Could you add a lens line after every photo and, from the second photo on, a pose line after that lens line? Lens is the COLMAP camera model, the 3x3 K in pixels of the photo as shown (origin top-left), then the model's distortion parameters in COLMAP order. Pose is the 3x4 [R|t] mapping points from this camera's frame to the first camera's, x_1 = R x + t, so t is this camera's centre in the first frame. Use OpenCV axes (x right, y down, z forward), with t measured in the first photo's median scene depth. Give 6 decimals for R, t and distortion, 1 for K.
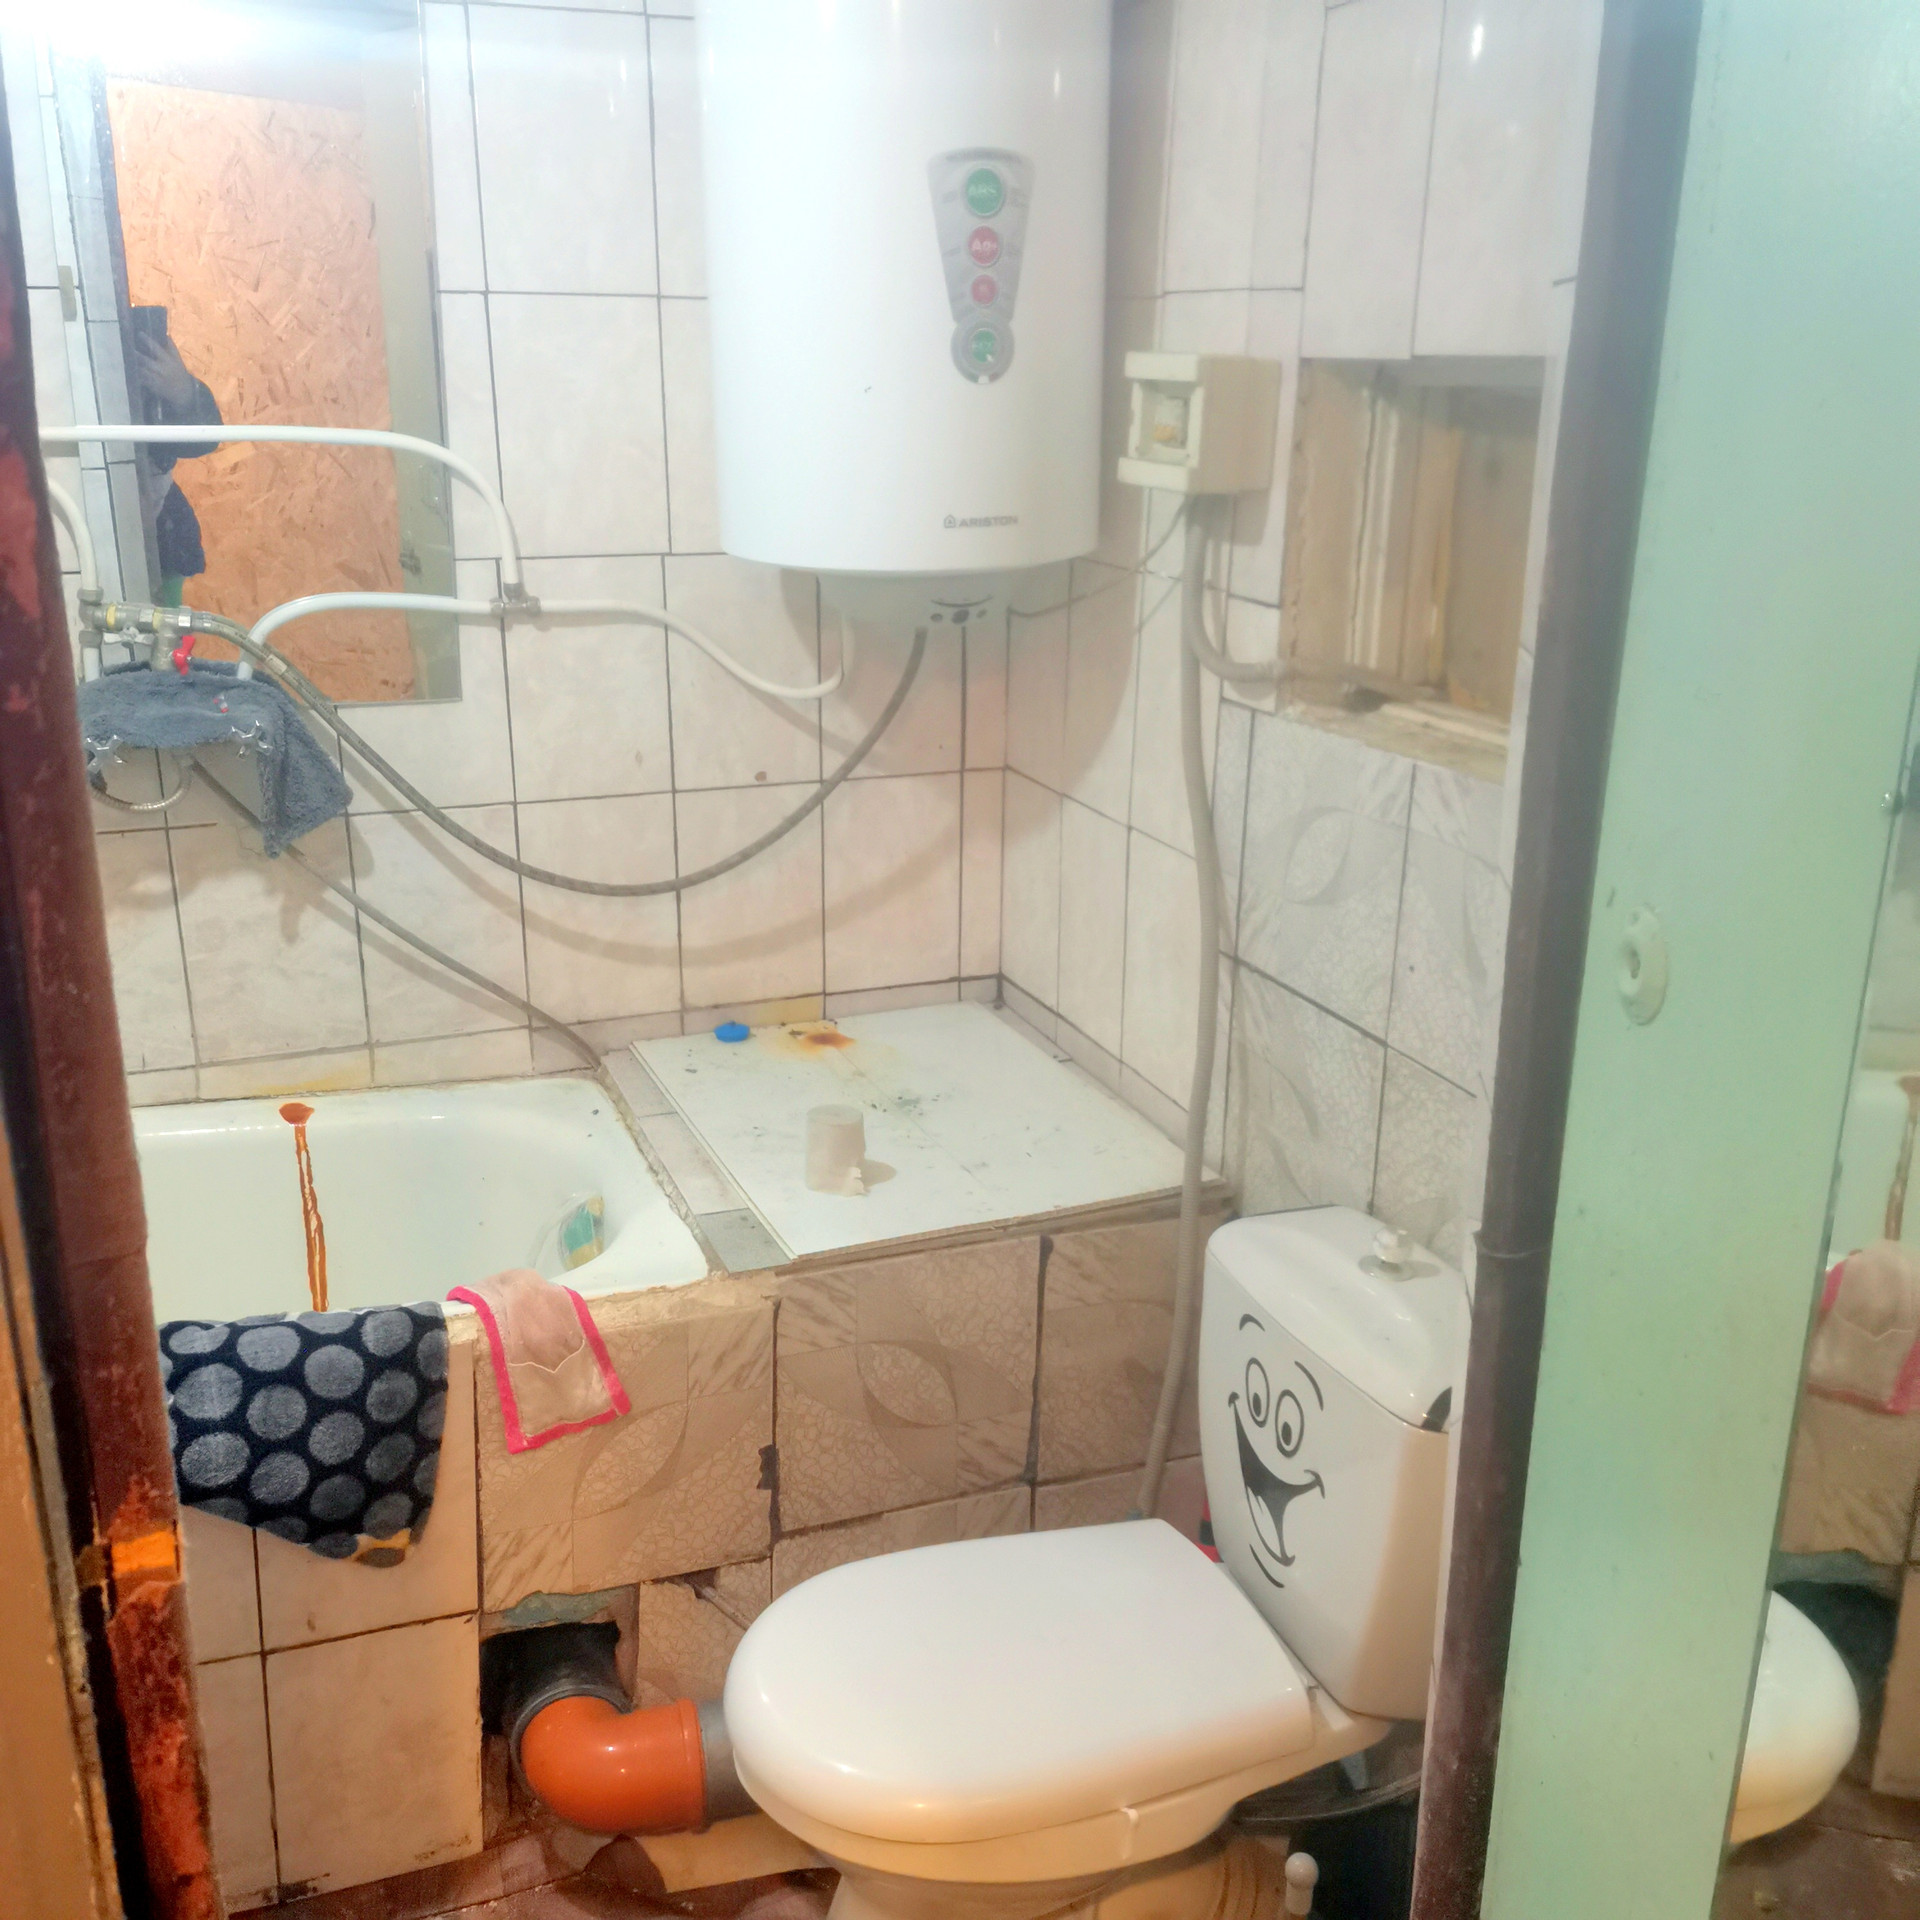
lens RADIAL K [[1895.7, 0, 946.3], [0, 1895.7, 909.0], [0, 0, 1]] dist [0.020525, -0.003910]
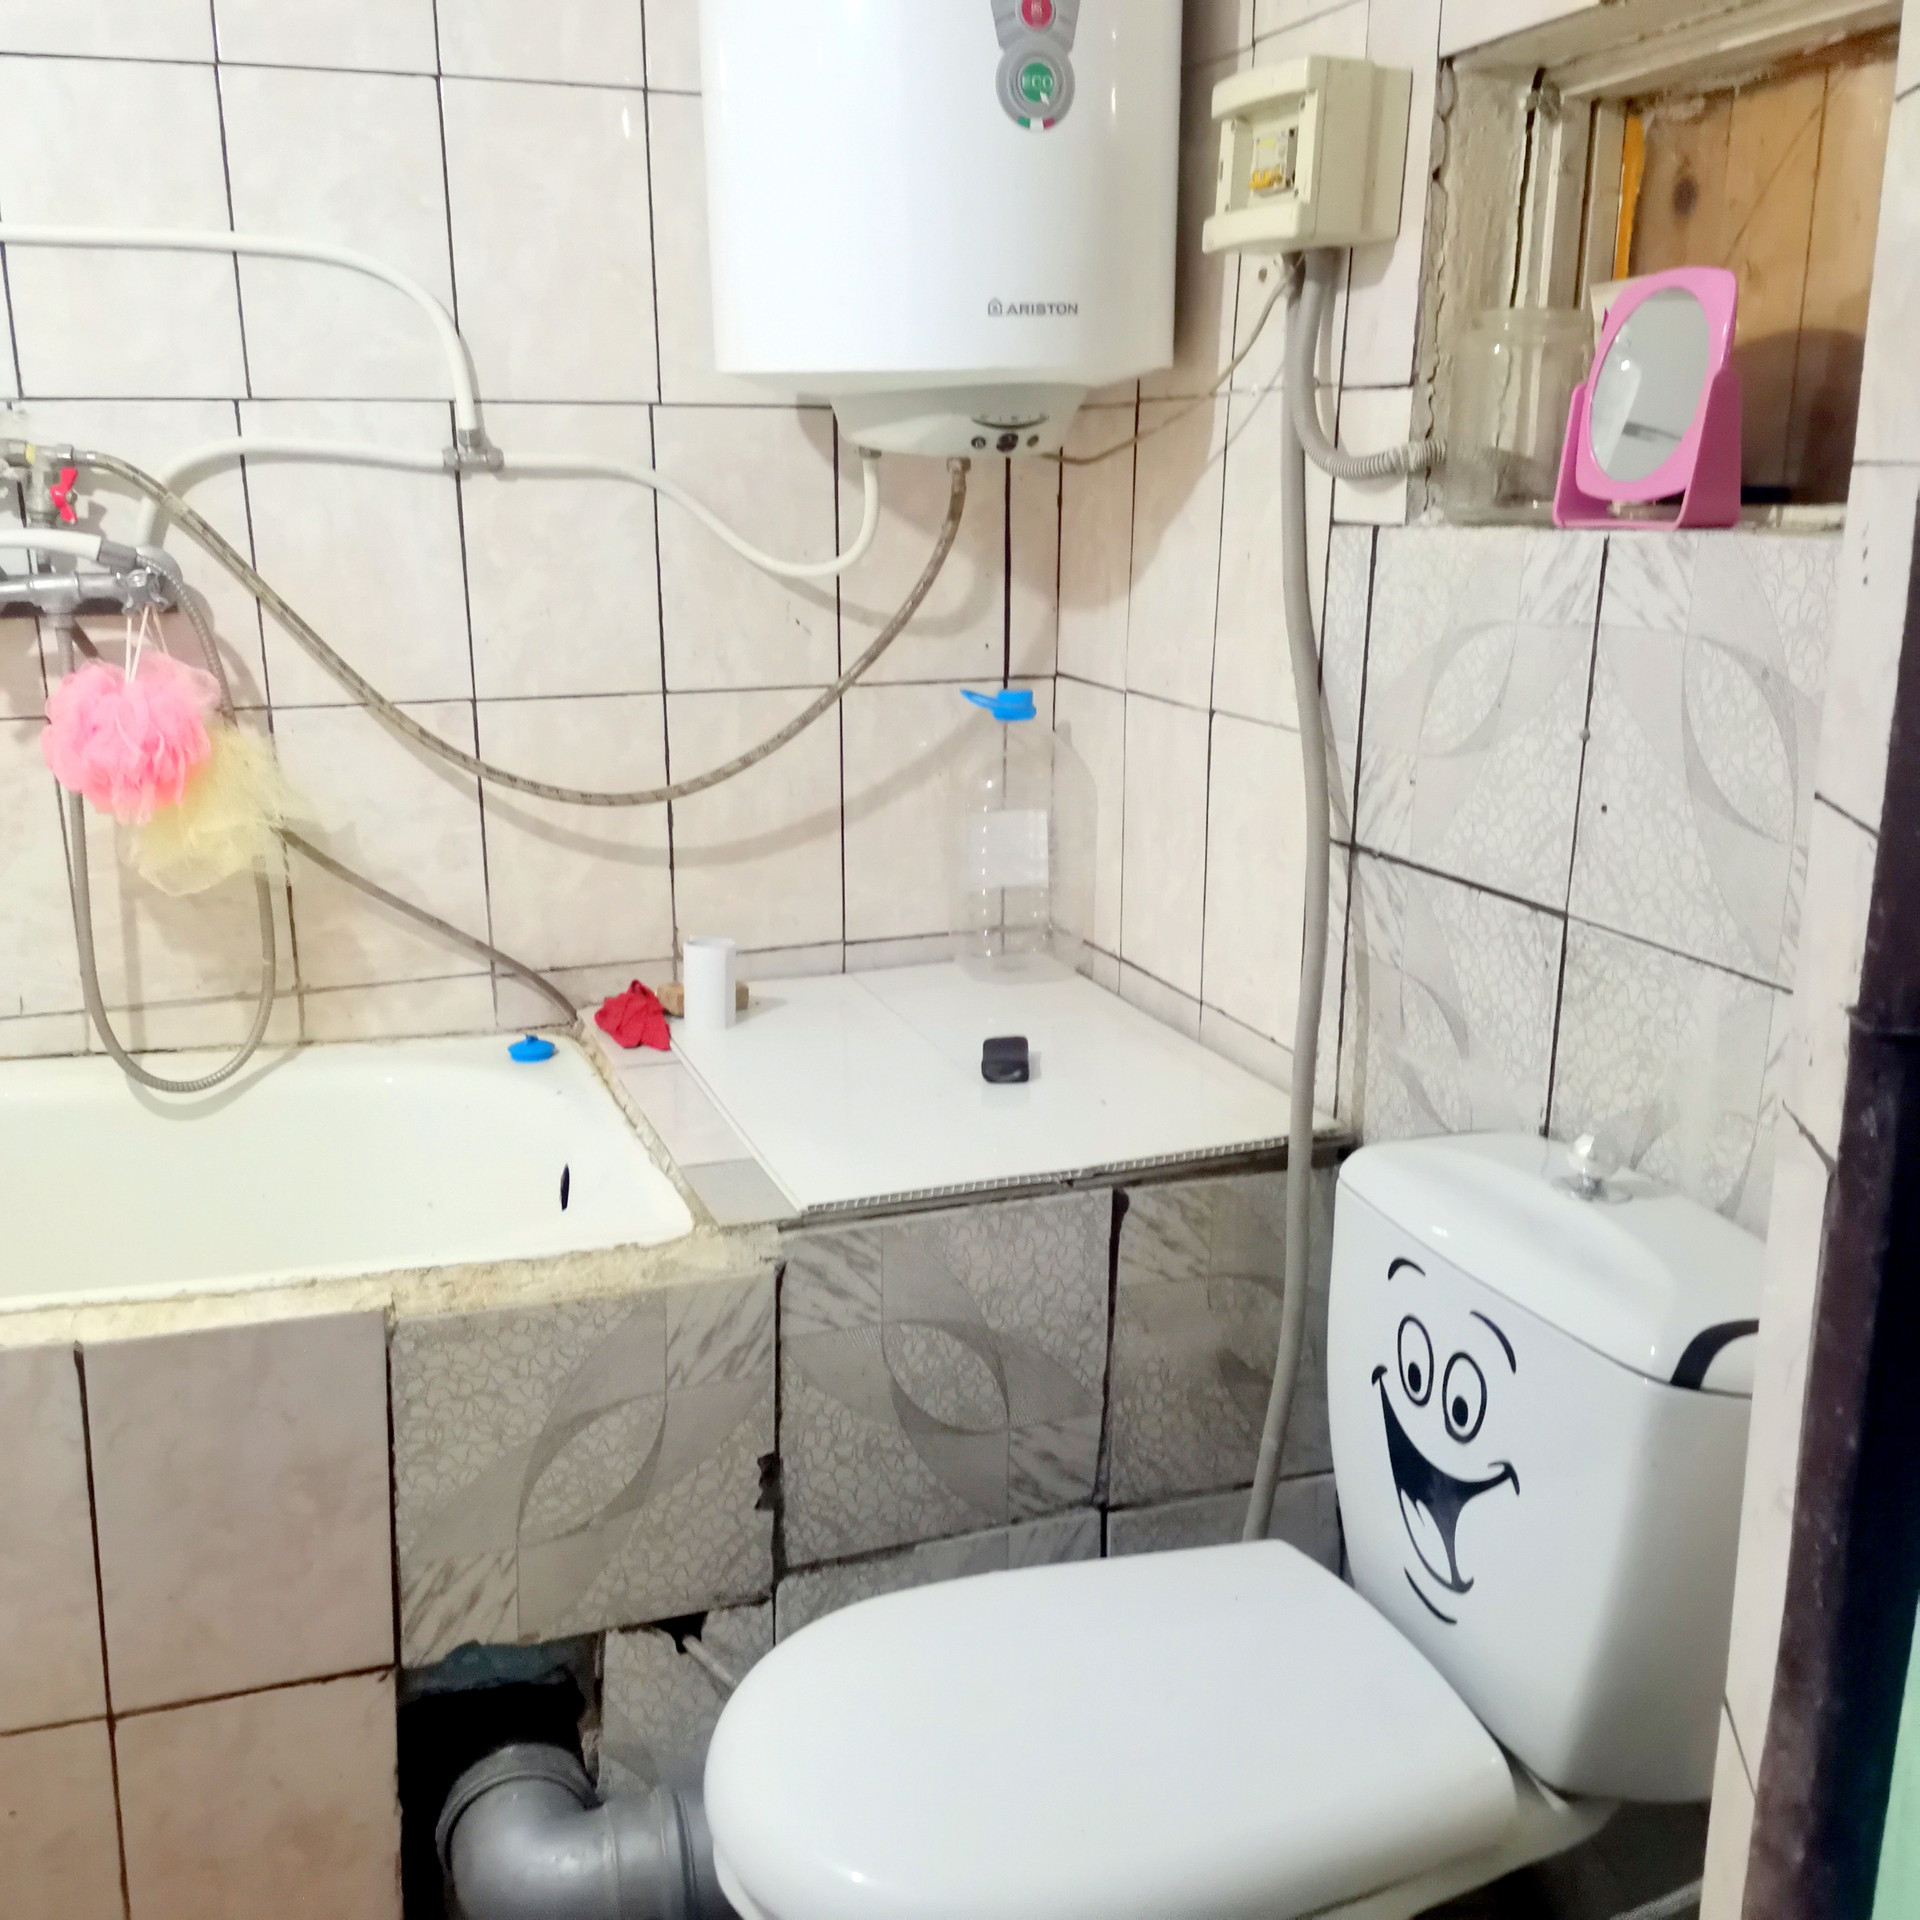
lens RADIAL K [[1887.0, 0, 956.2], [0, 1887.0, 922.1], [0, 0, 1]] dist [0.044008, -0.076406]
pose [[0.999958, -0.003707, -0.008343, -0.009253], [0.003324, 0.998961, -0.045457, 0.098905], [0.008503, 0.045428, 0.998931, 0.208680]]
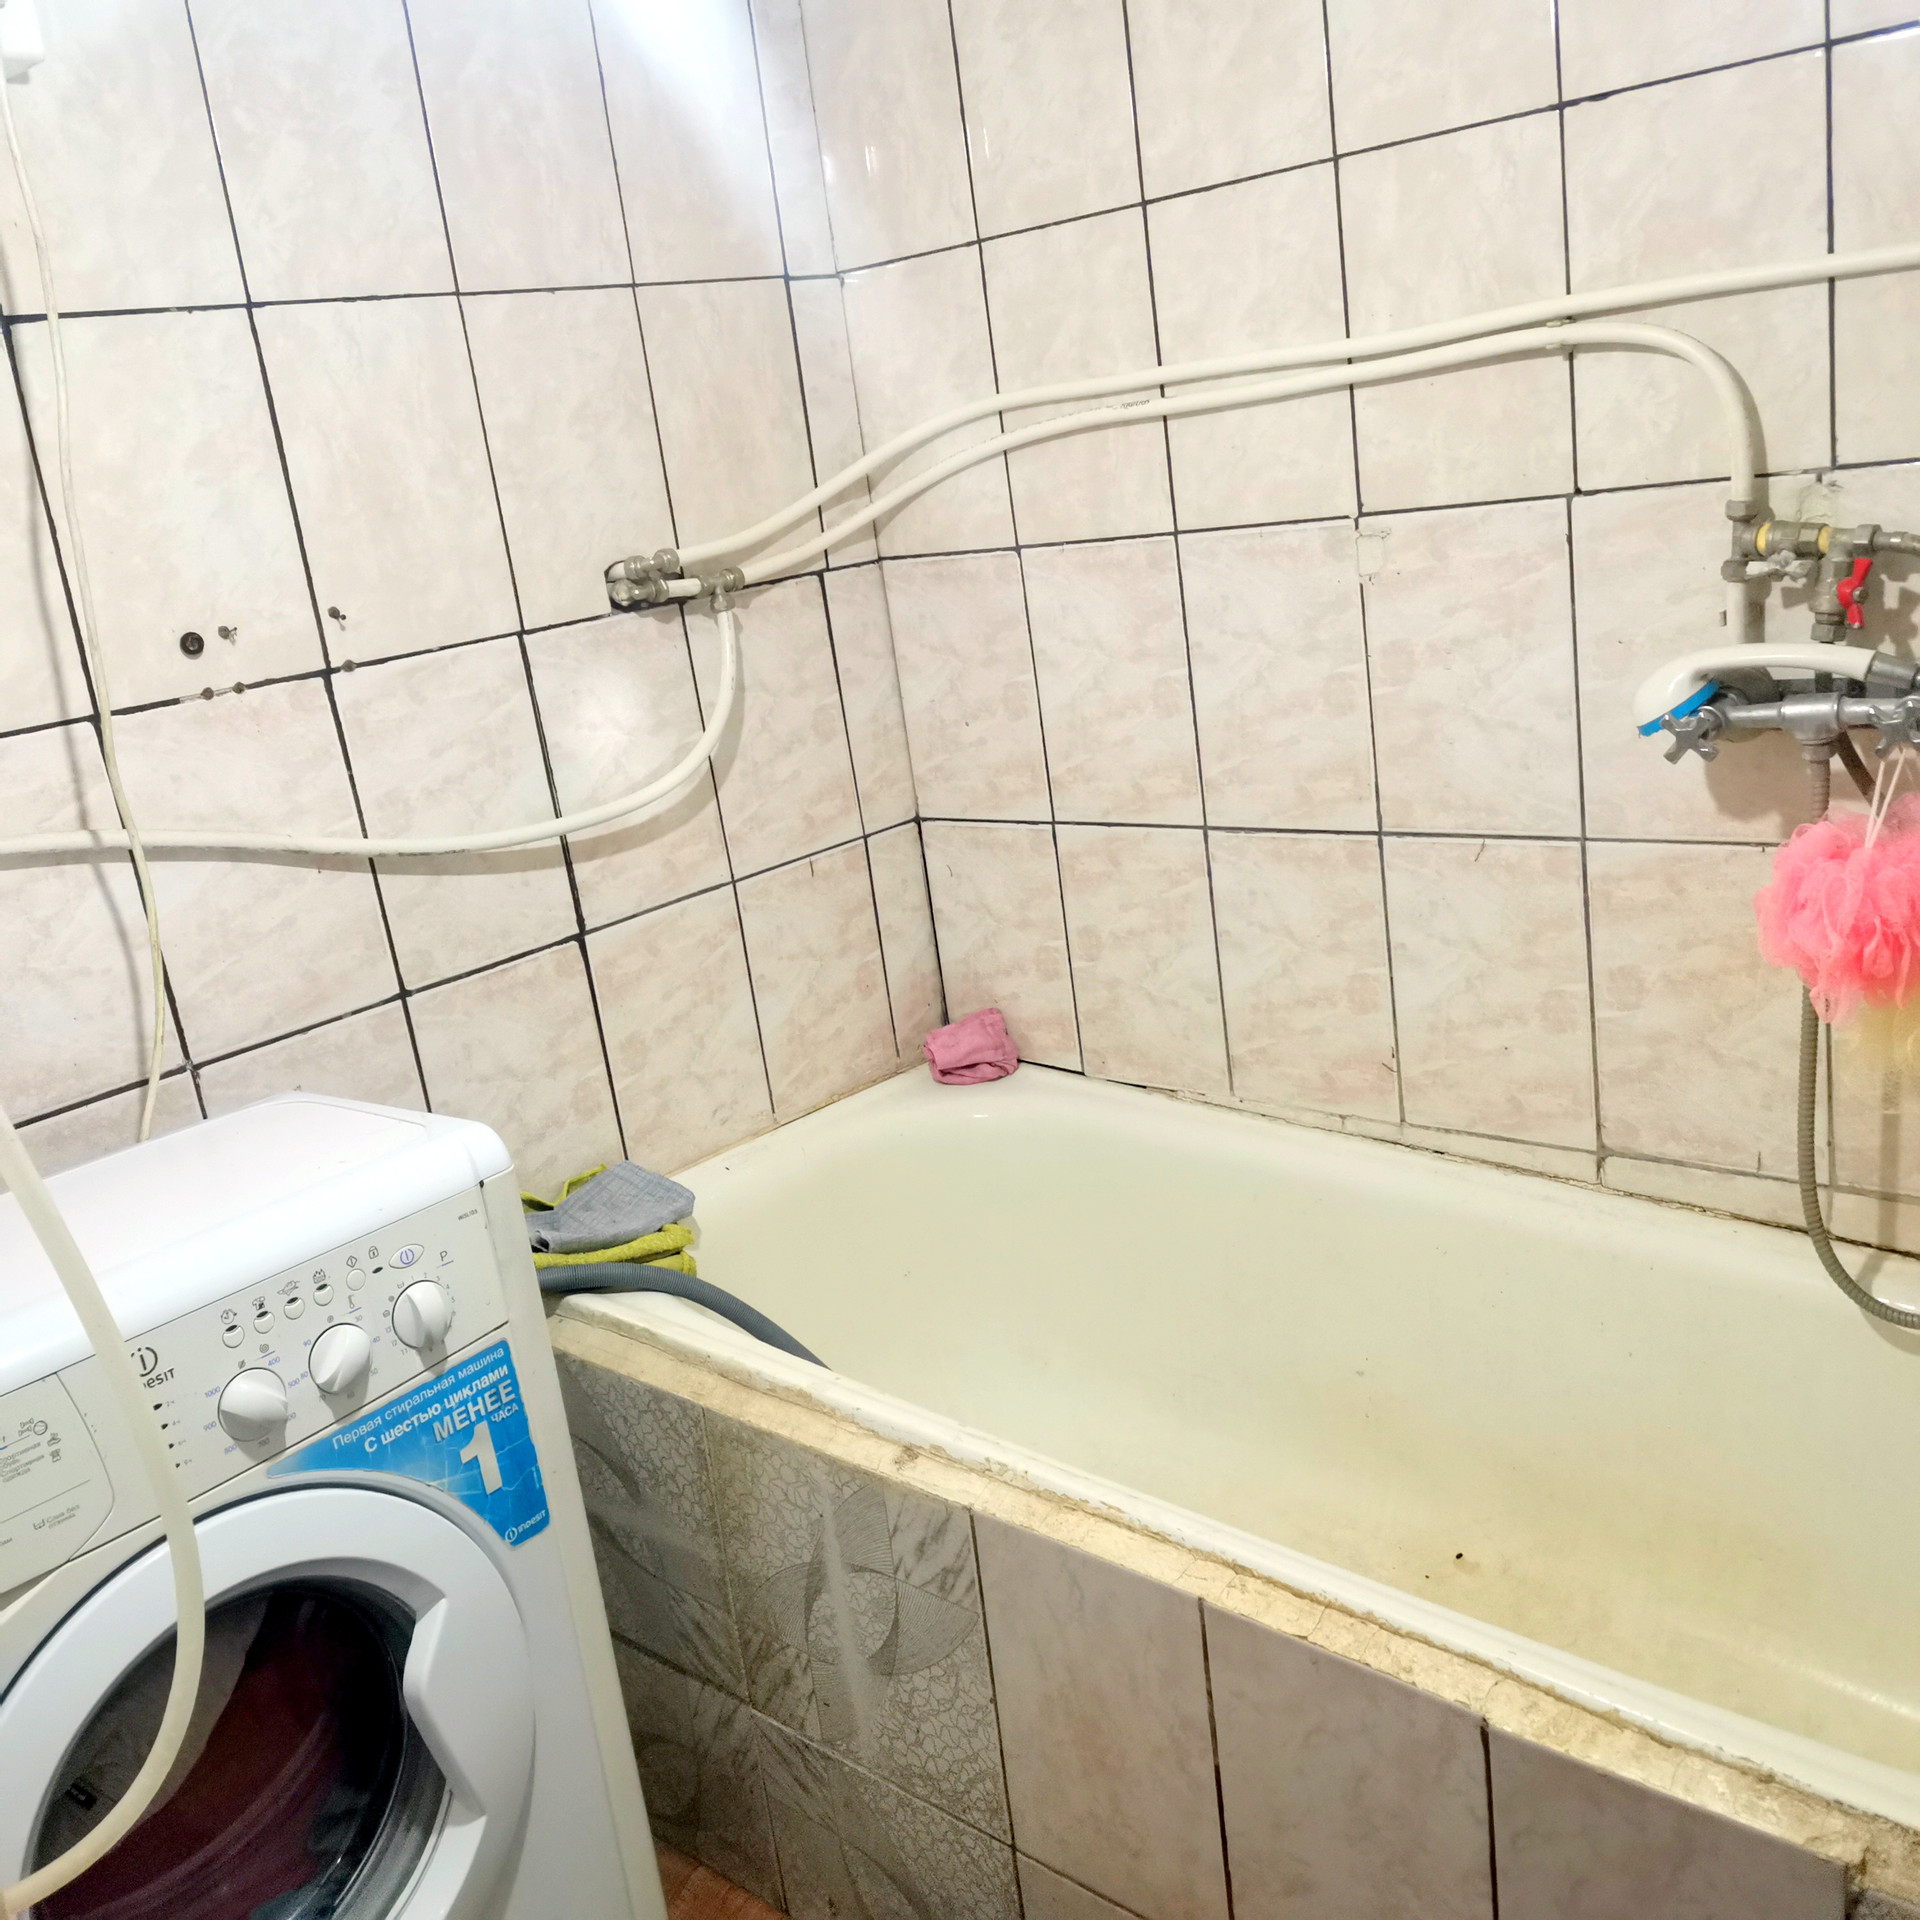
lens RADIAL K [[1887.0, 0, 956.2], [0, 1887.0, 922.1], [0, 0, 1]] dist [0.044008, -0.076406]
pose [[0.462006, 0.154494, -0.873317, 0.061199], [-0.117438, 0.986696, 0.112424, -0.061693], [0.879067, 0.050620, 0.474003, 0.450533]]
